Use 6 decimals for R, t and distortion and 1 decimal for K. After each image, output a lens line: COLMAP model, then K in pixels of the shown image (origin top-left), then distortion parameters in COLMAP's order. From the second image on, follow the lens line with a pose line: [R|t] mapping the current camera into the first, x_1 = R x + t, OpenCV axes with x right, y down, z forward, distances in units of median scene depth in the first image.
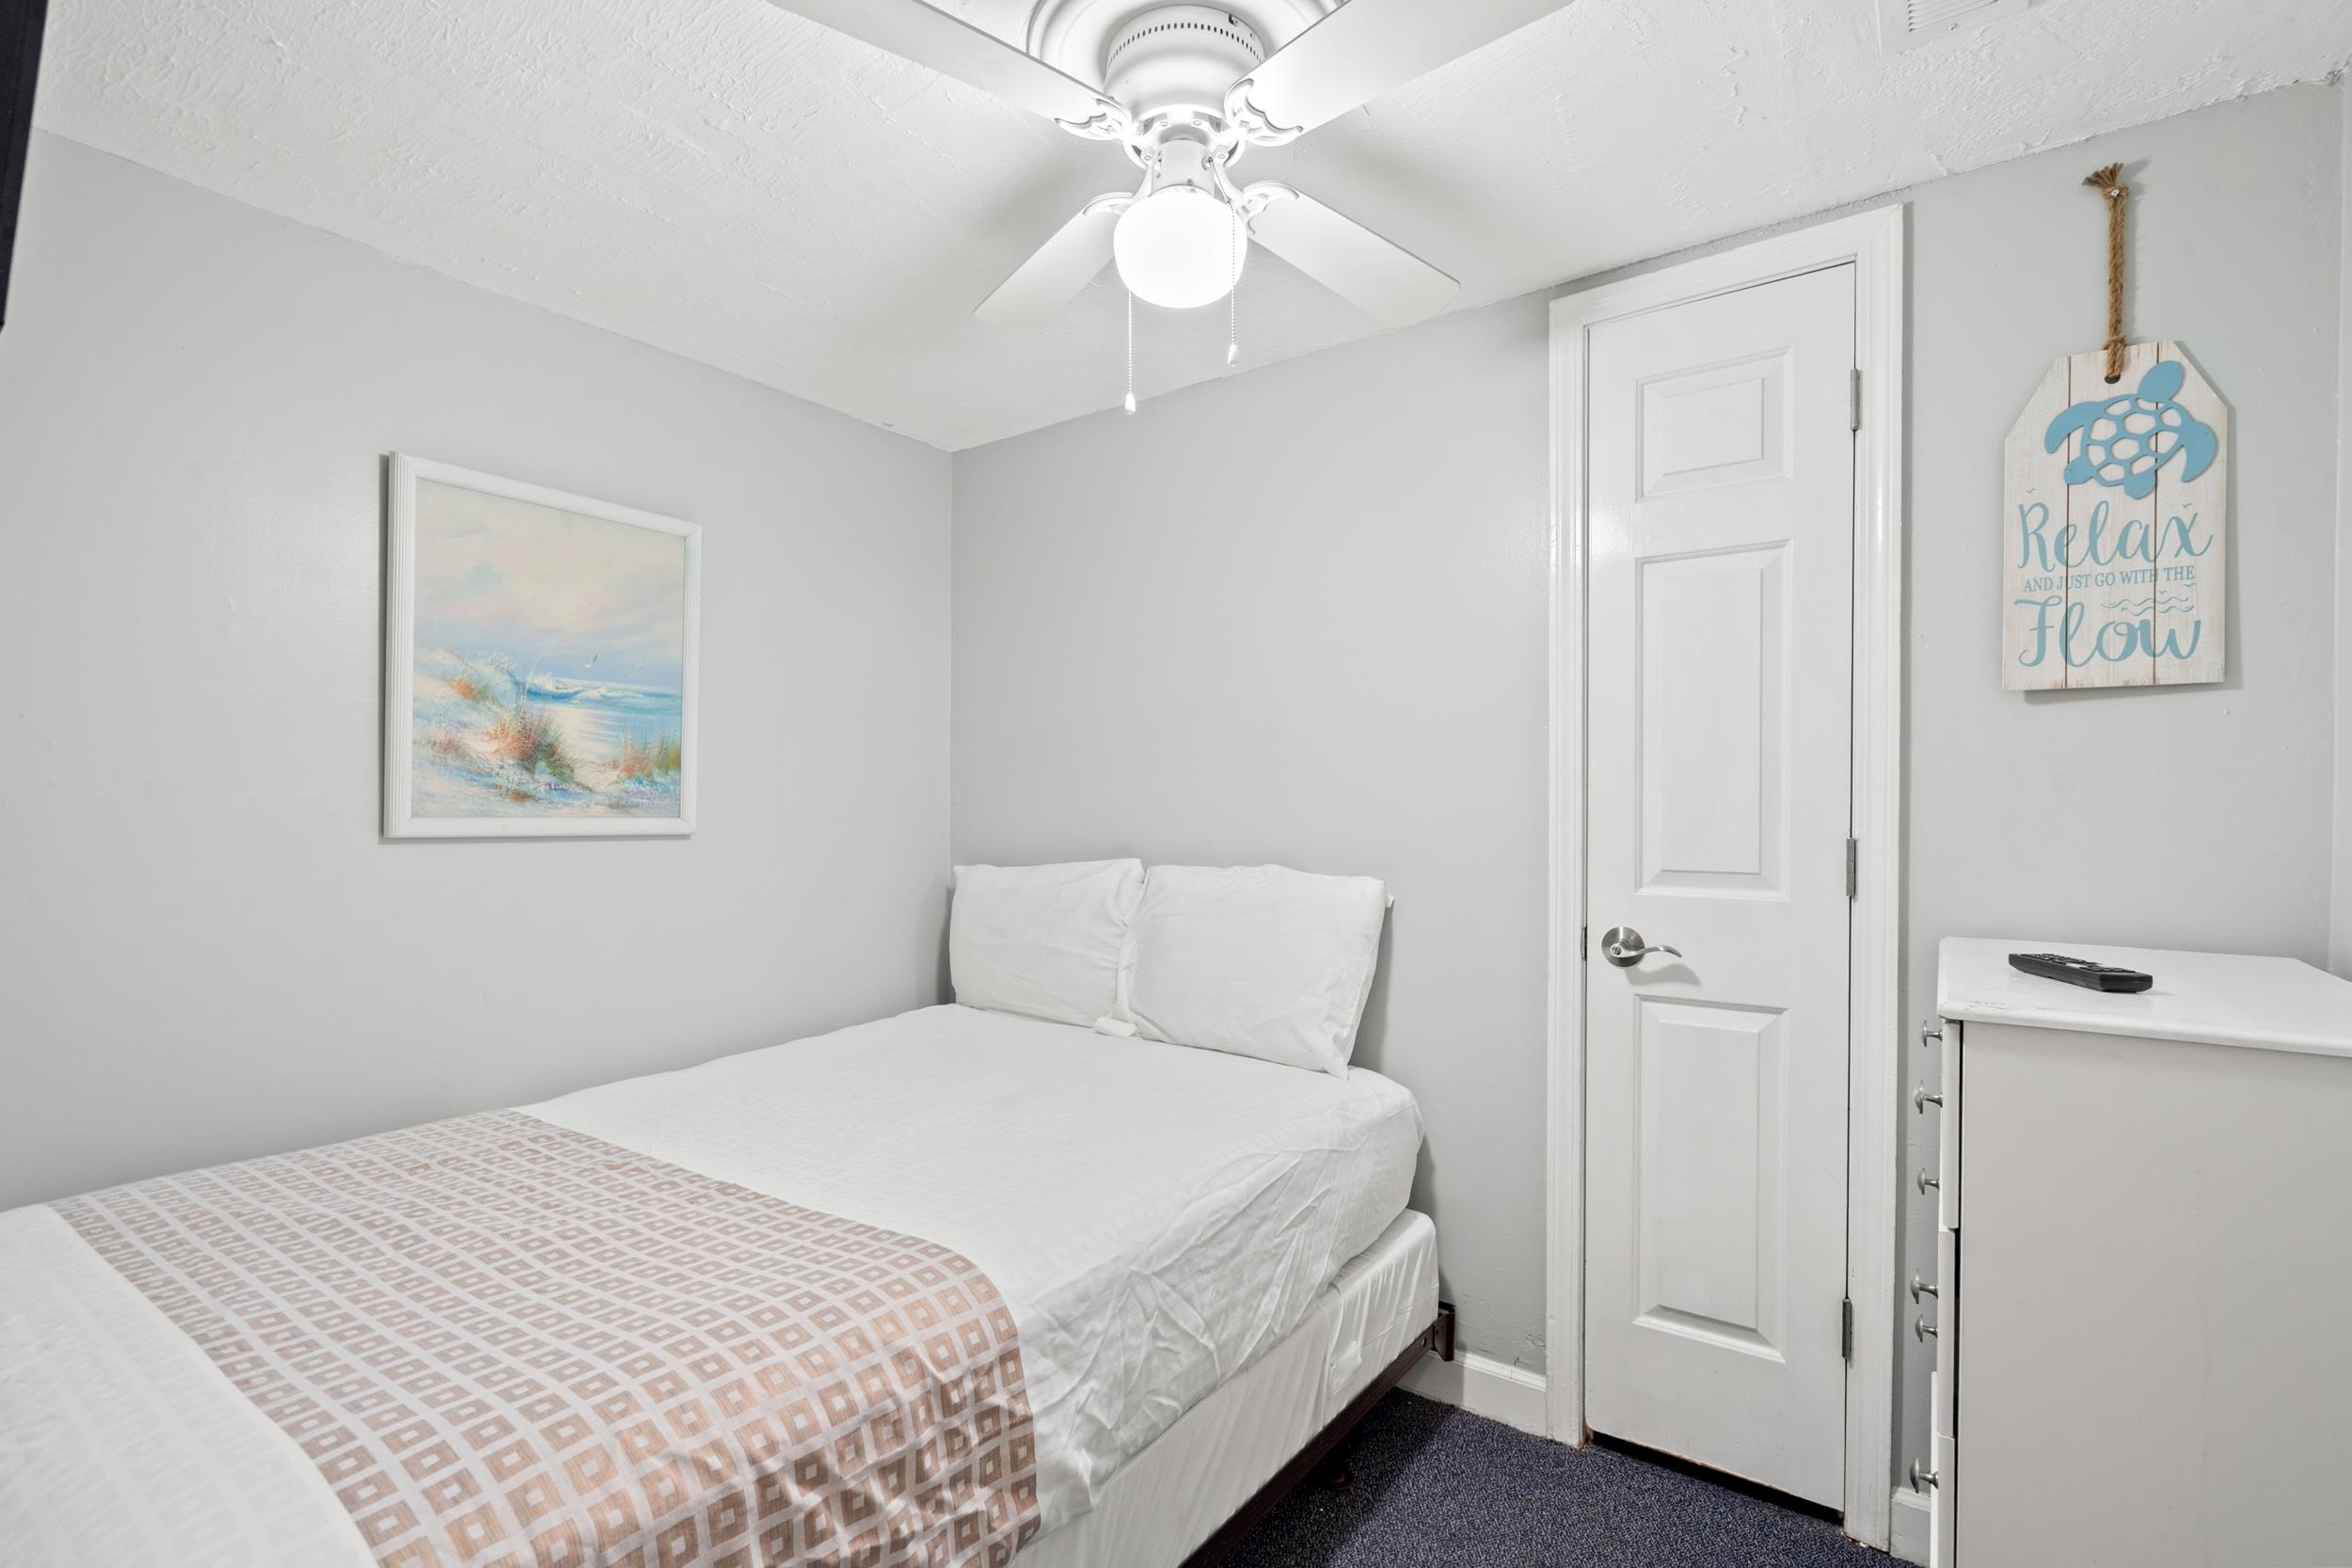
lens RADIAL K [[1067.6, 0, 1161.3], [0, 1067.6, 796.5], [0, 0, 1]] dist [-0.002813, 0.000611]
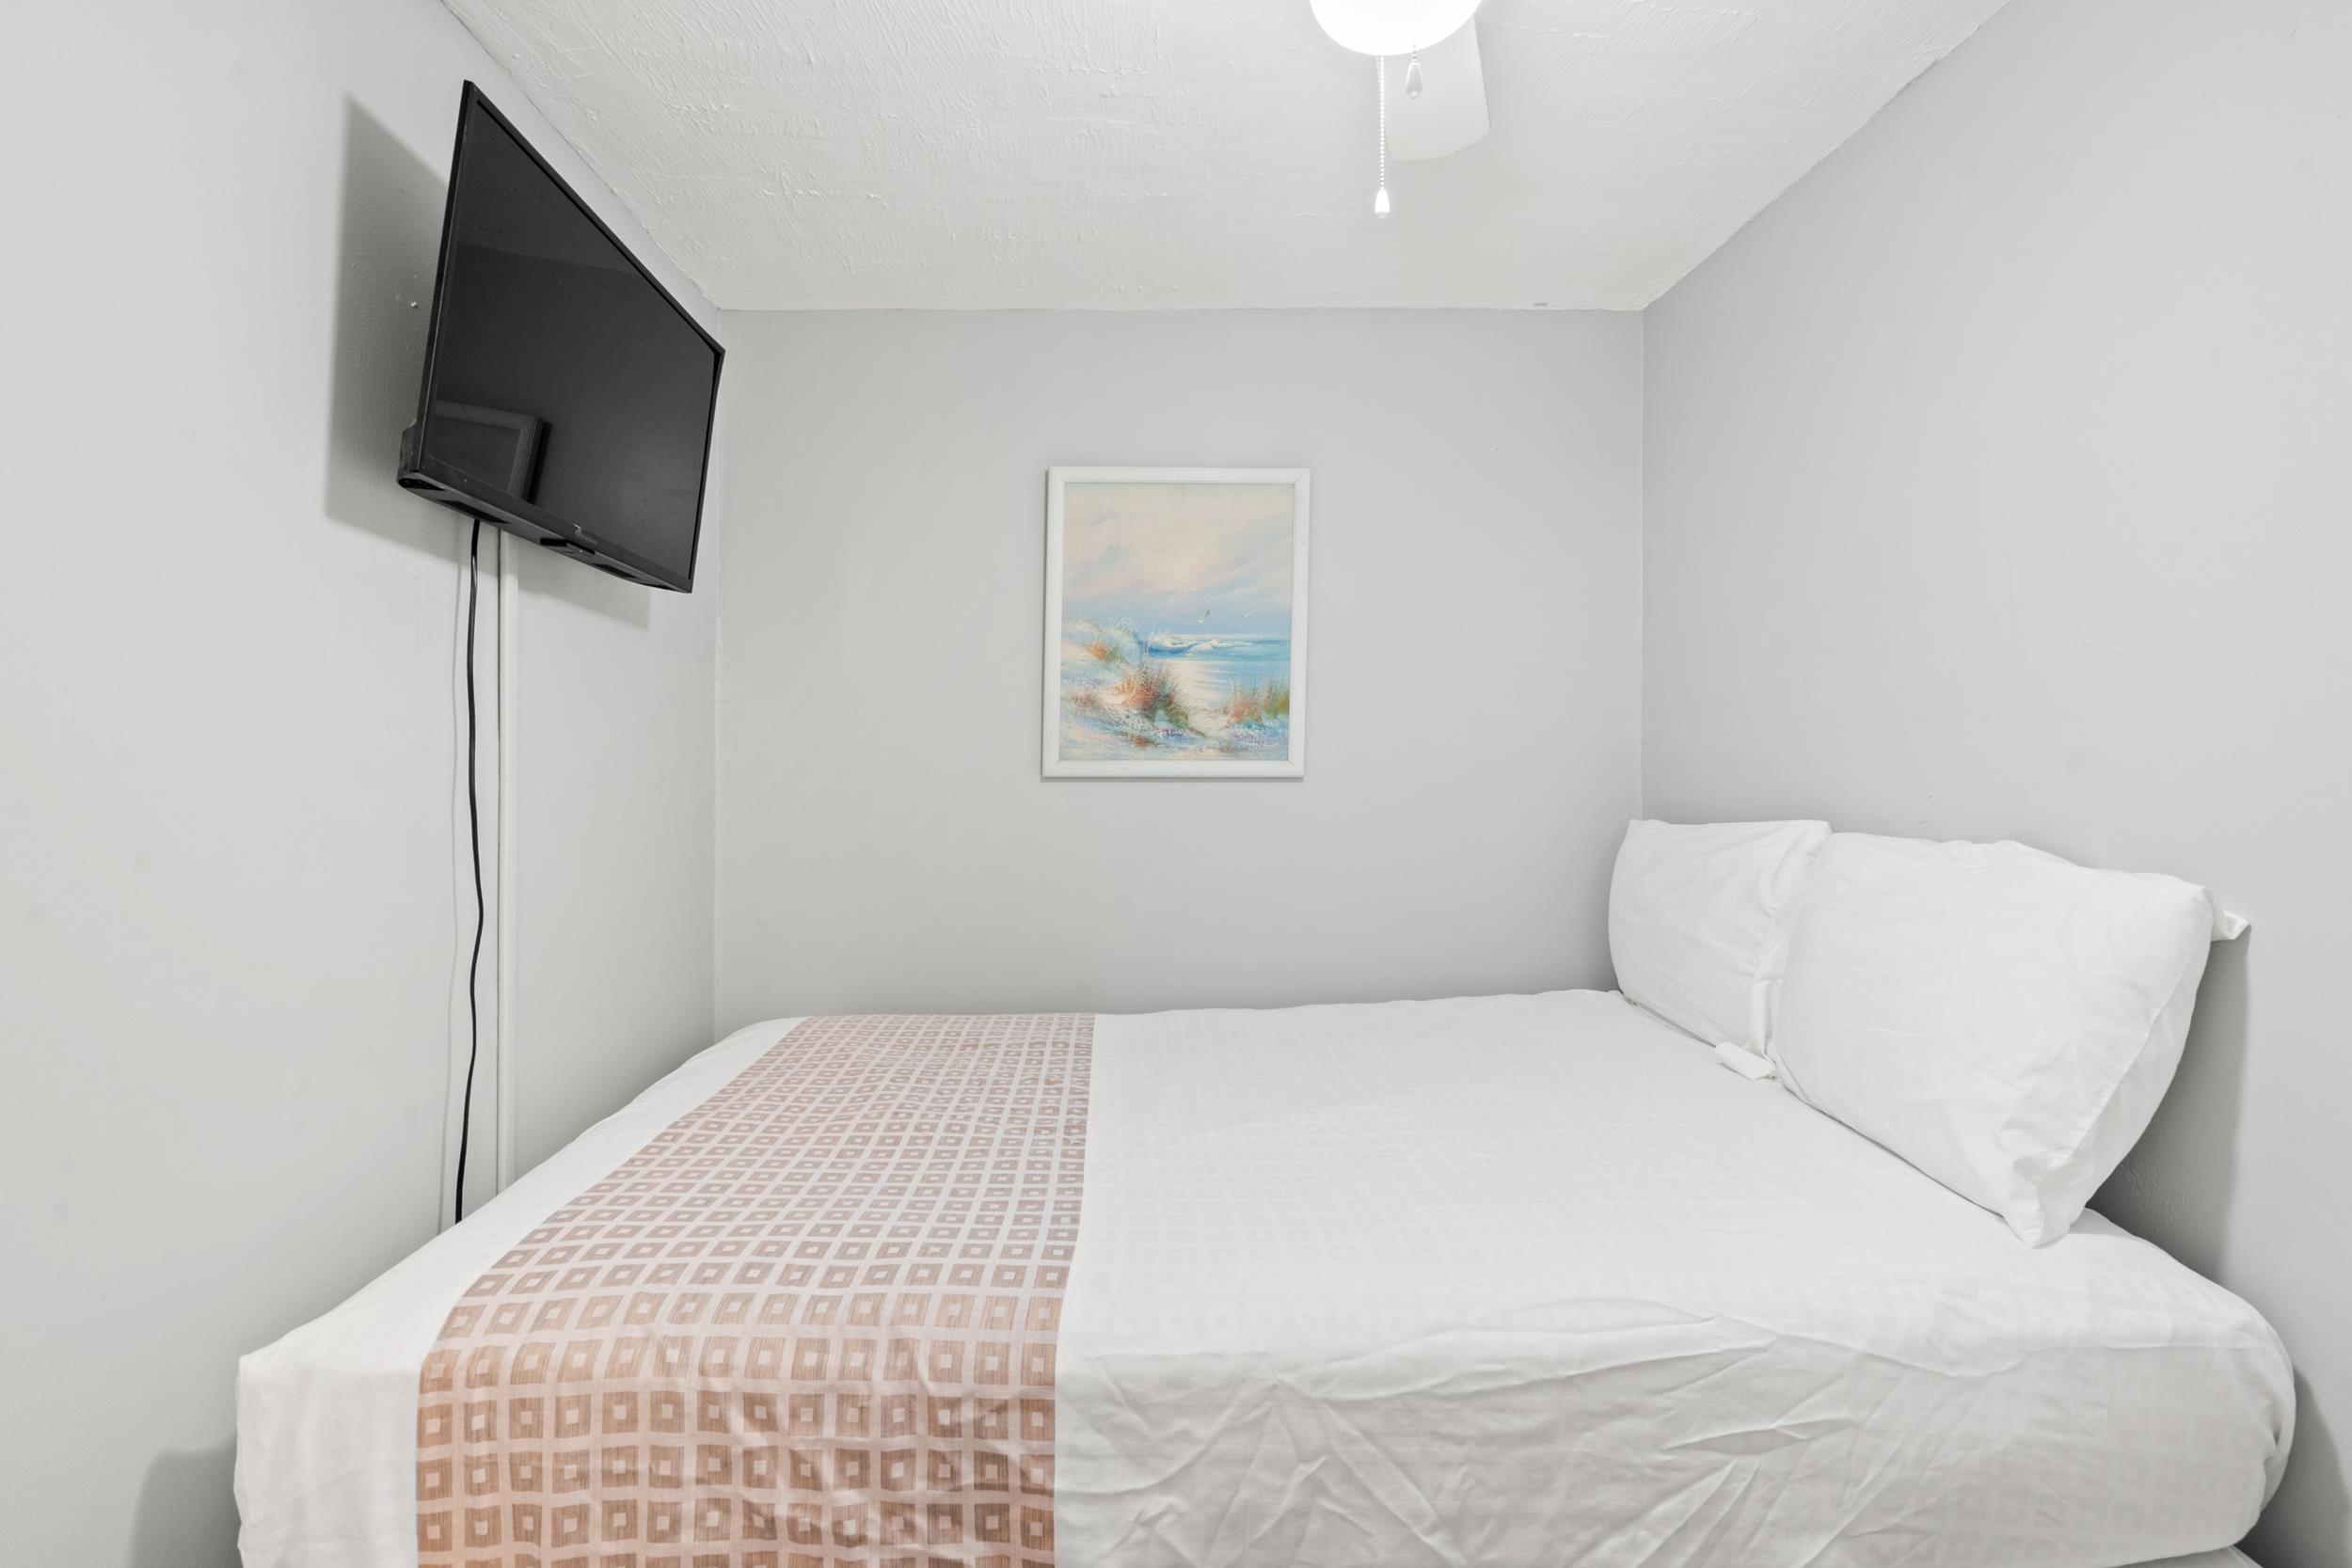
lens RADIAL K [[1094.8, 0, 1168.0], [0, 1094.8, 719.5], [0, 0, 1]] dist [-0.003884, 0.000410]
pose [[0.615098, -0.027319, -0.787977, 0.445309], [0.016624, 0.999627, -0.021680, 0.002547], [0.788275, 0.000235, 0.615323, 0.397651]]
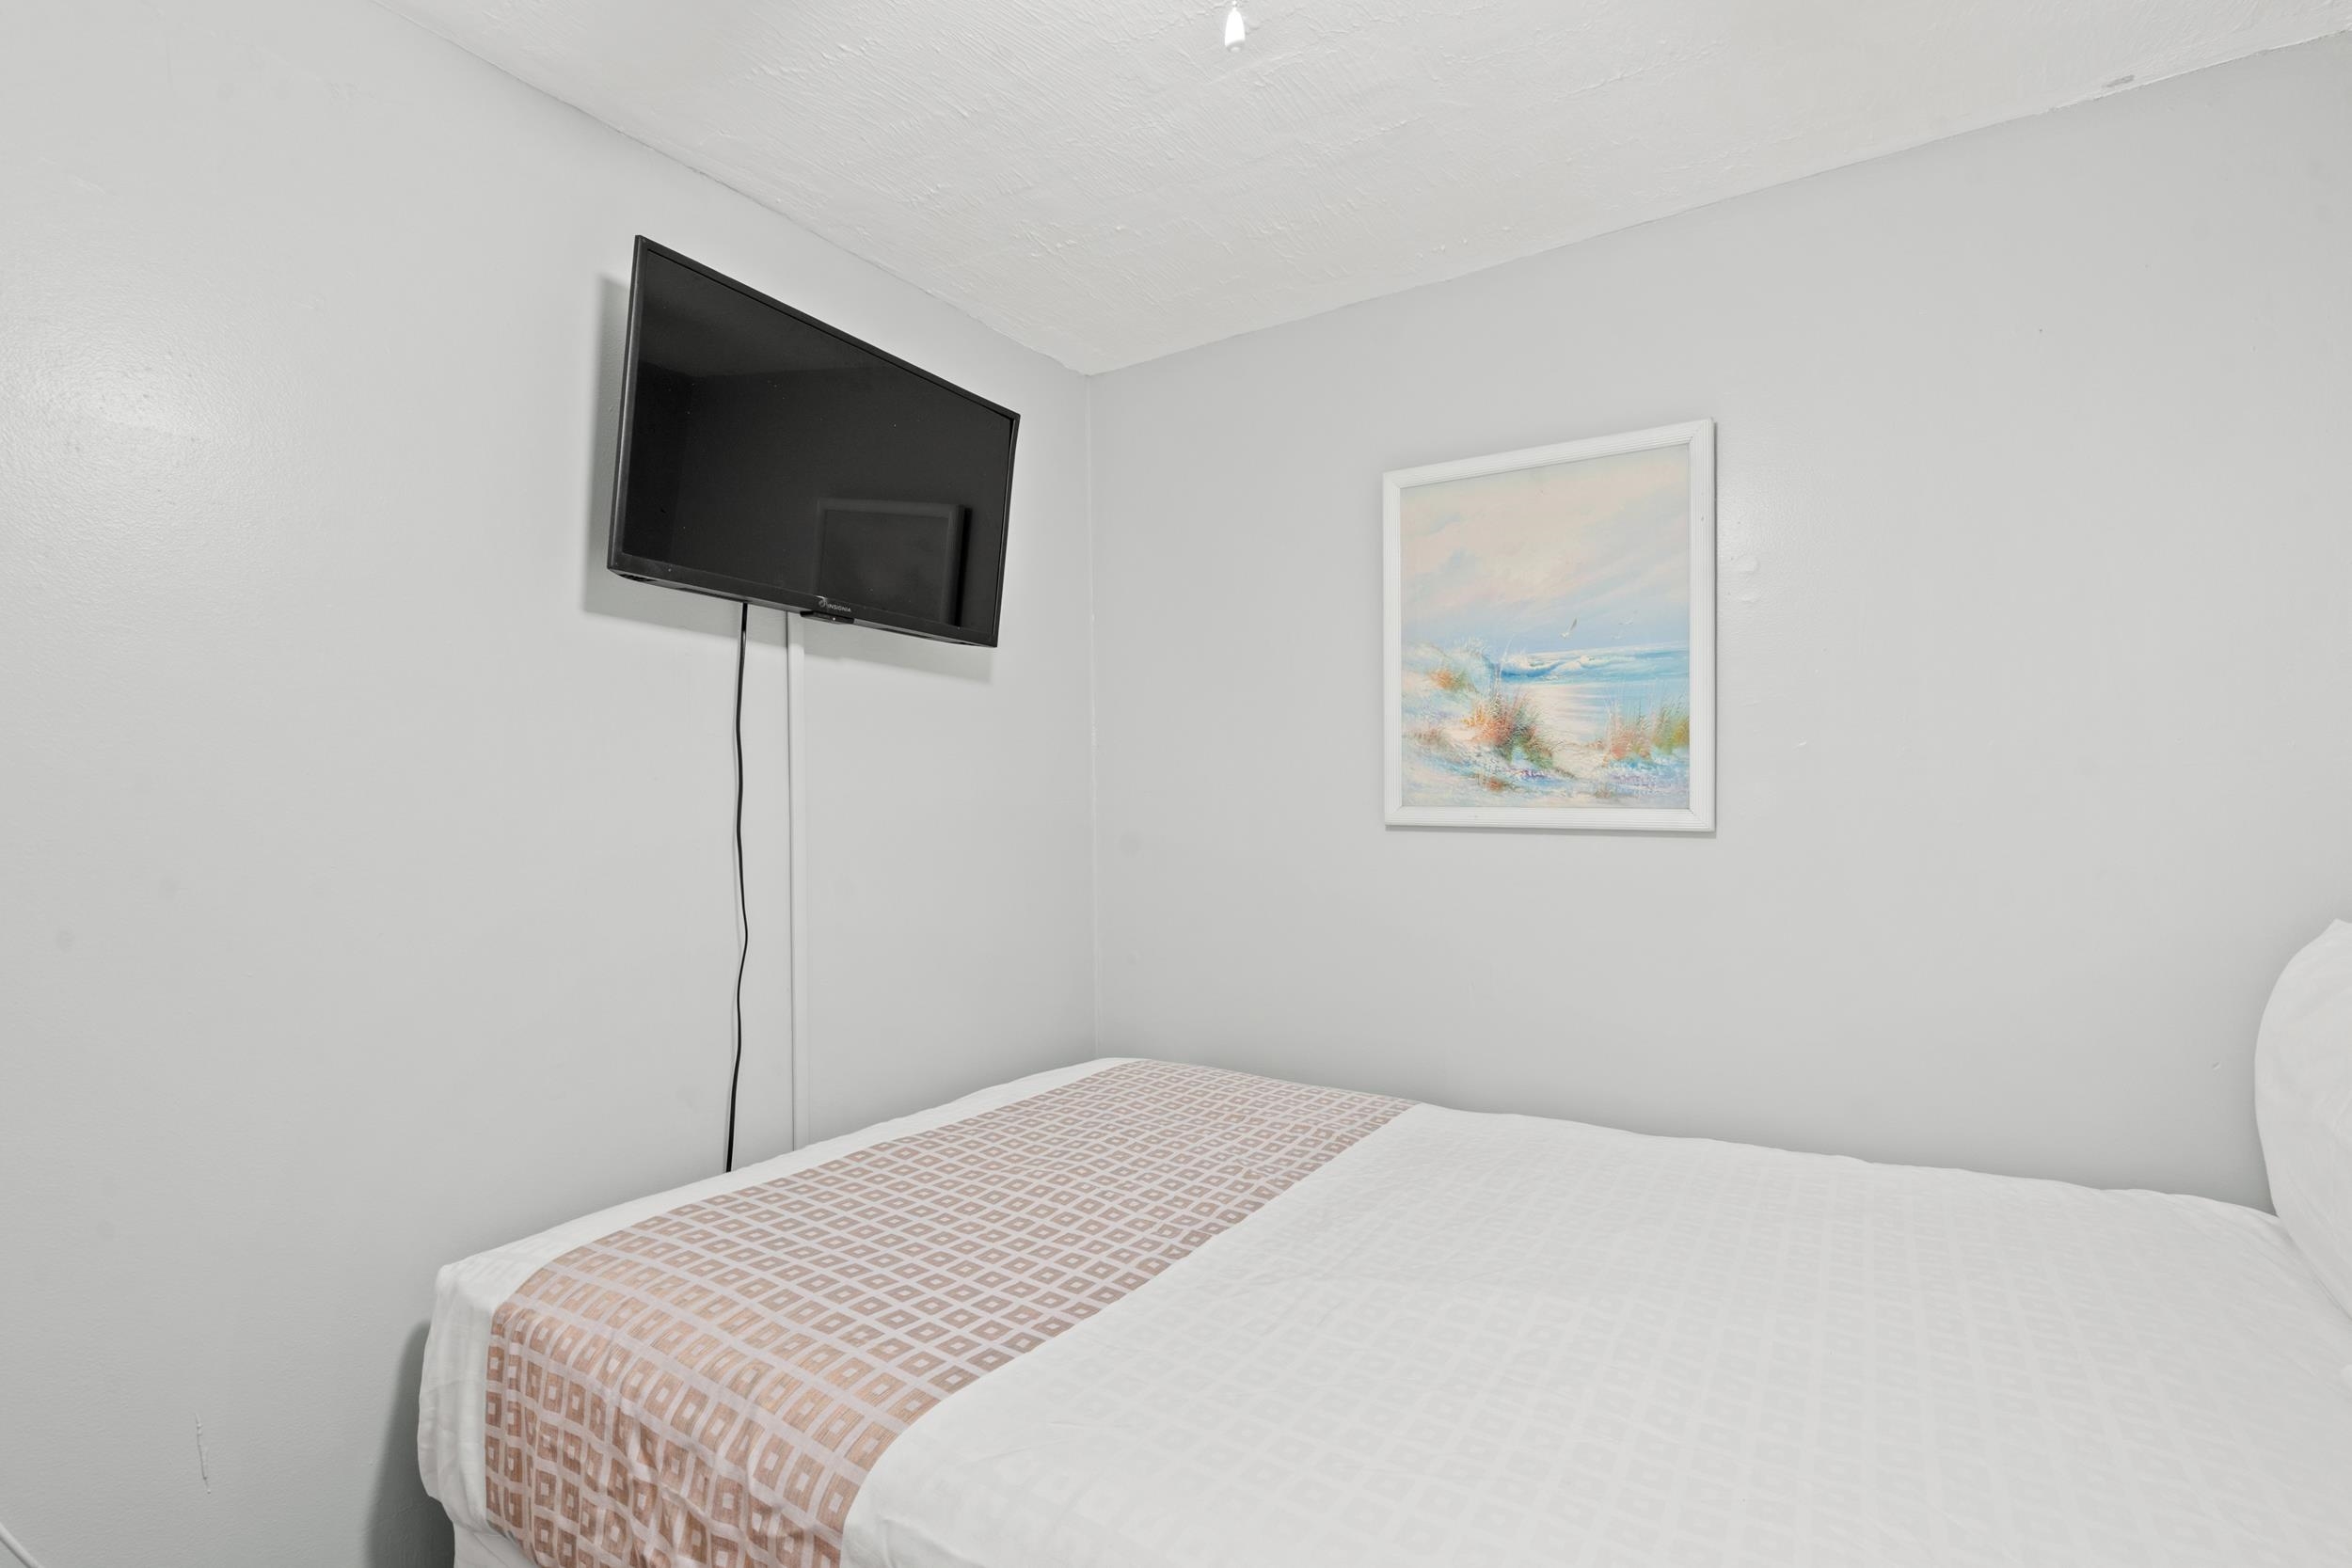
lens RADIAL K [[1089.4, 0, 1171.3], [0, 1089.4, 759.6], [0, 0, 1]] dist [-0.002306, -0.000101]
pose [[0.049286, -0.031759, -0.998280, 0.462572], [0.016632, 0.999382, -0.030973, 0.003465], [0.998646, -0.015076, 0.049784, 0.874786]]
